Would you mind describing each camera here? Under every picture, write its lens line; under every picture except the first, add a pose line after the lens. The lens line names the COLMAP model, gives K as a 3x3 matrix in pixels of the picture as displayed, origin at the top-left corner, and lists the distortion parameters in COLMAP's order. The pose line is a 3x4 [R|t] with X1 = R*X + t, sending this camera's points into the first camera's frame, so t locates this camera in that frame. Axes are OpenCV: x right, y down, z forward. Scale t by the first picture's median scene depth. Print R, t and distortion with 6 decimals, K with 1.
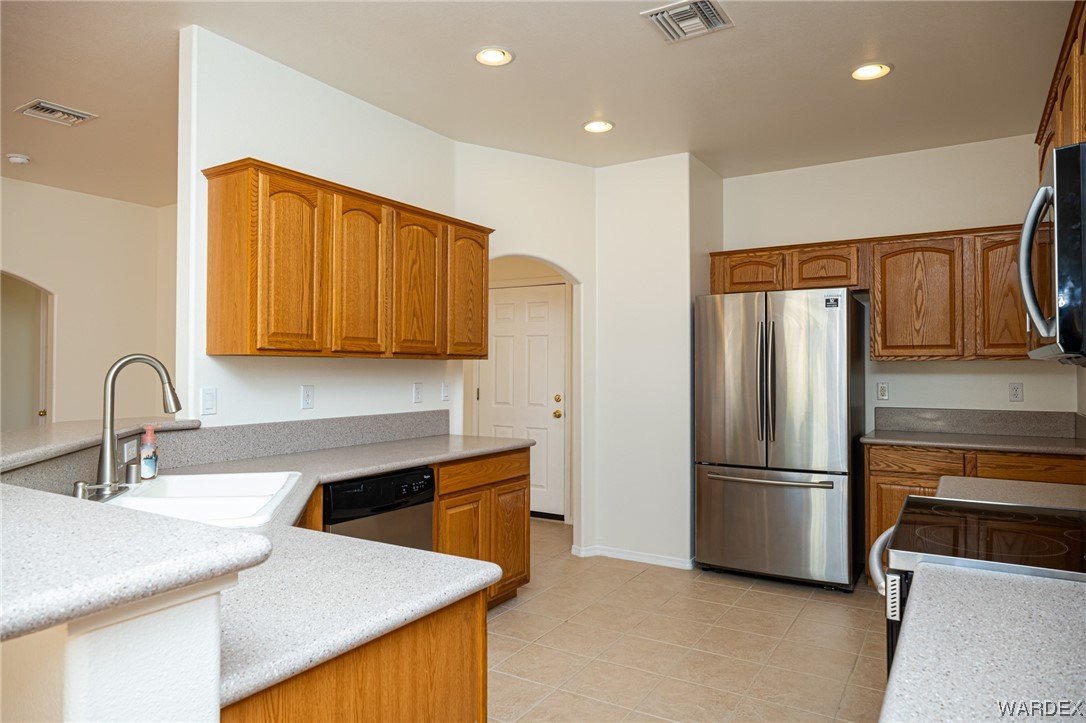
lens RADIAL K [[680.1, 0, 533.0], [0, 680.1, 356.9], [0, 0, 1]] dist [-0.000024, -0.000358]
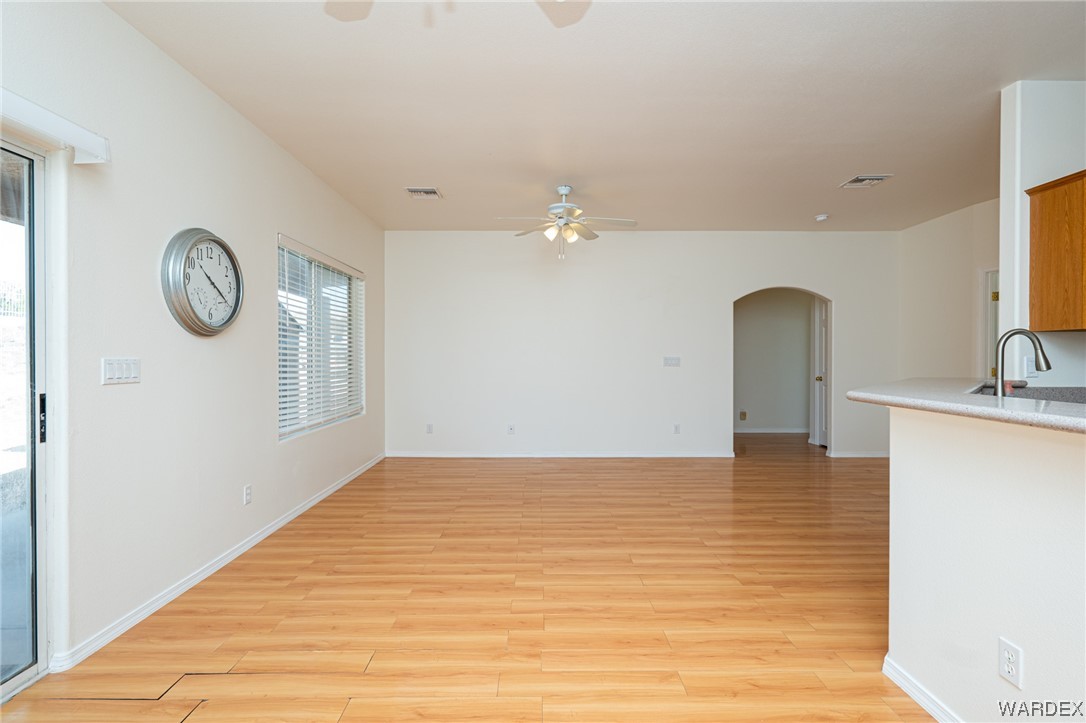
lens RADIAL K [[506.5, 0, 540.3], [0, 506.5, 358.7], [0, 0, 1]] dist [0.000413, 0.000632]
pose [[0.528802, 0.003138, -0.848739, -0.144401], [0.017101, 0.999751, 0.014351, 0.018314], [0.848573, -0.022103, 0.528617, -0.301680]]
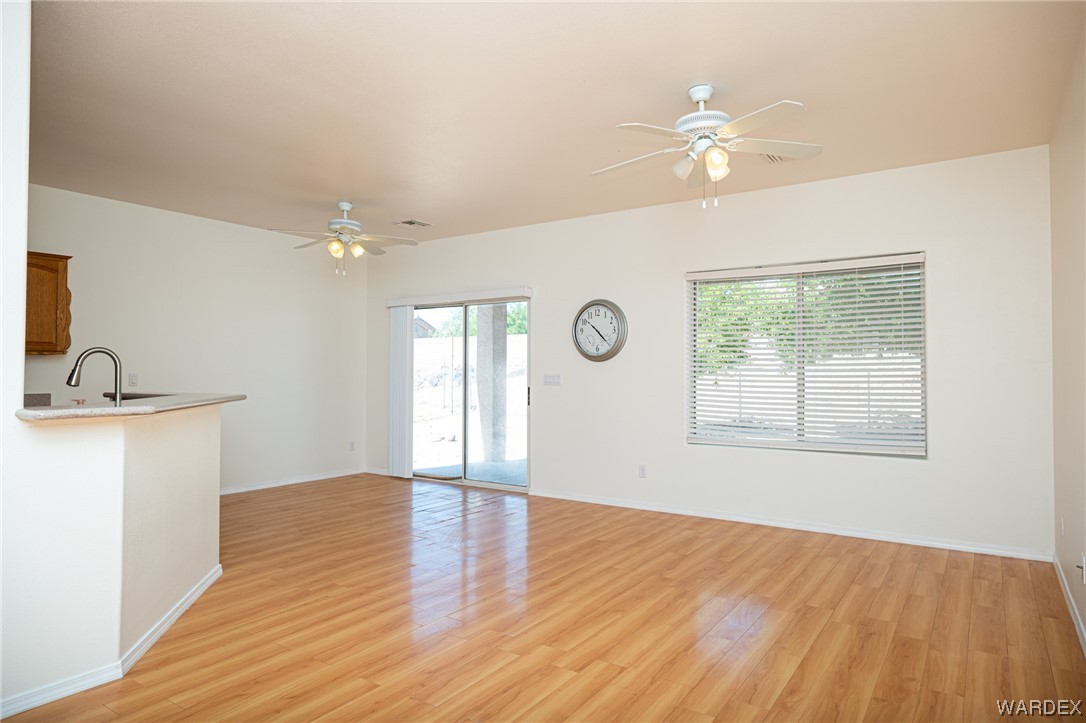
lens RADIAL K [[651.3, 0, 543.0], [0, 651.3, 361.5], [0, 0, 1]] dist [-0.003335, -0.000548]
pose [[-0.998982, -0.001839, 0.045084, -1.175078], [-0.003510, 0.999308, -0.037023, 0.055914], [-0.044985, -0.037144, -0.998297, 1.721527]]
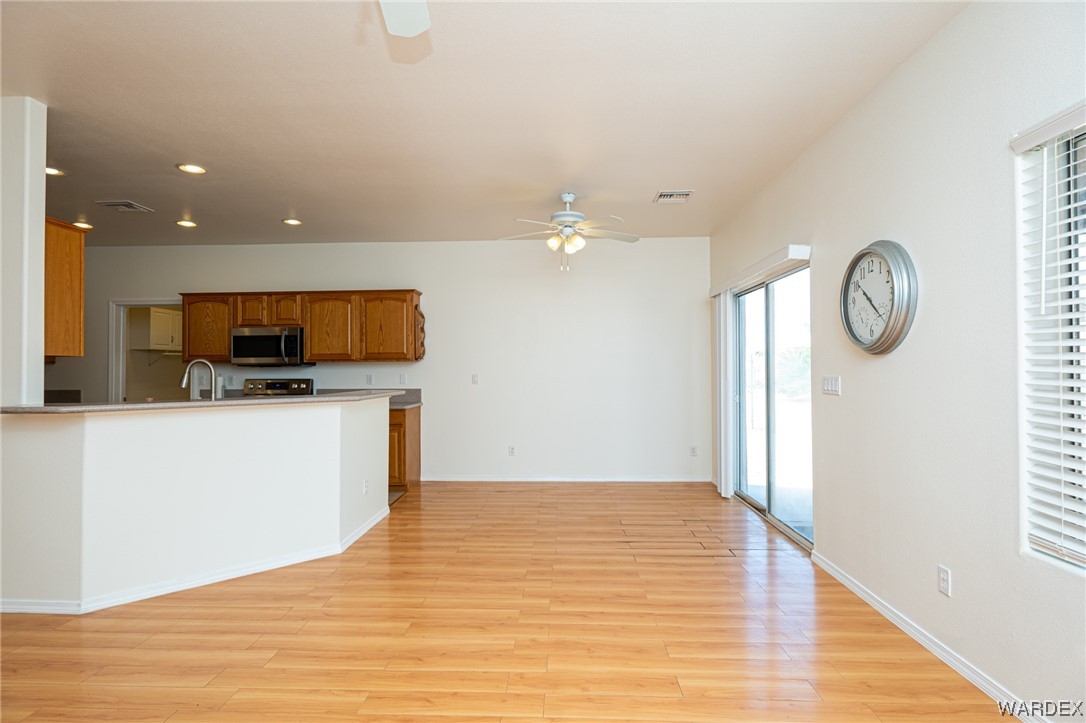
lens RADIAL K [[546.0, 0, 540.9], [0, 546.0, 360.8], [0, 0, 1]] dist [-0.001075, 0.000553]
pose [[-0.487954, 0.015602, 0.872730, -1.798168], [-0.012065, 0.999624, -0.024616, 0.021201], [-0.872786, -0.022541, -0.487582, 0.635973]]
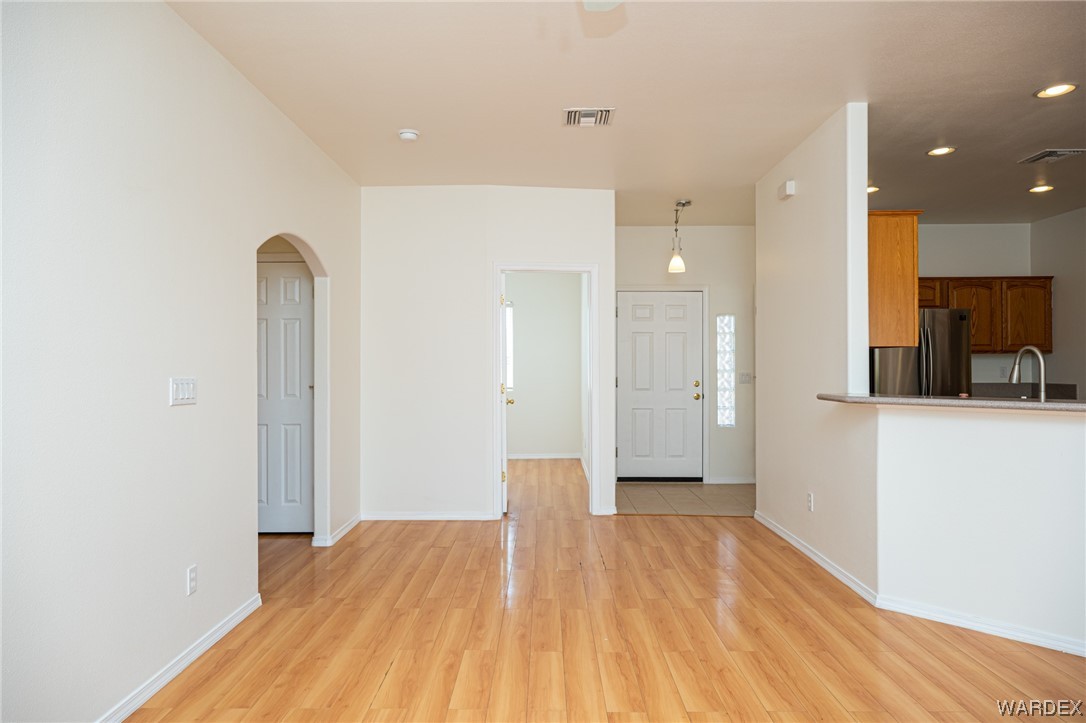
lens RADIAL K [[692.8, 0, 537.7], [0, 692.8, 360.9], [0, 0, 1]] dist [0.001282, 0.002863]
pose [[0.856204, -0.000965, 0.516638, -1.690061], [-0.006117, 0.999909, 0.012004, 0.012761], [-0.516602, -0.013438, 0.856120, 0.144274]]
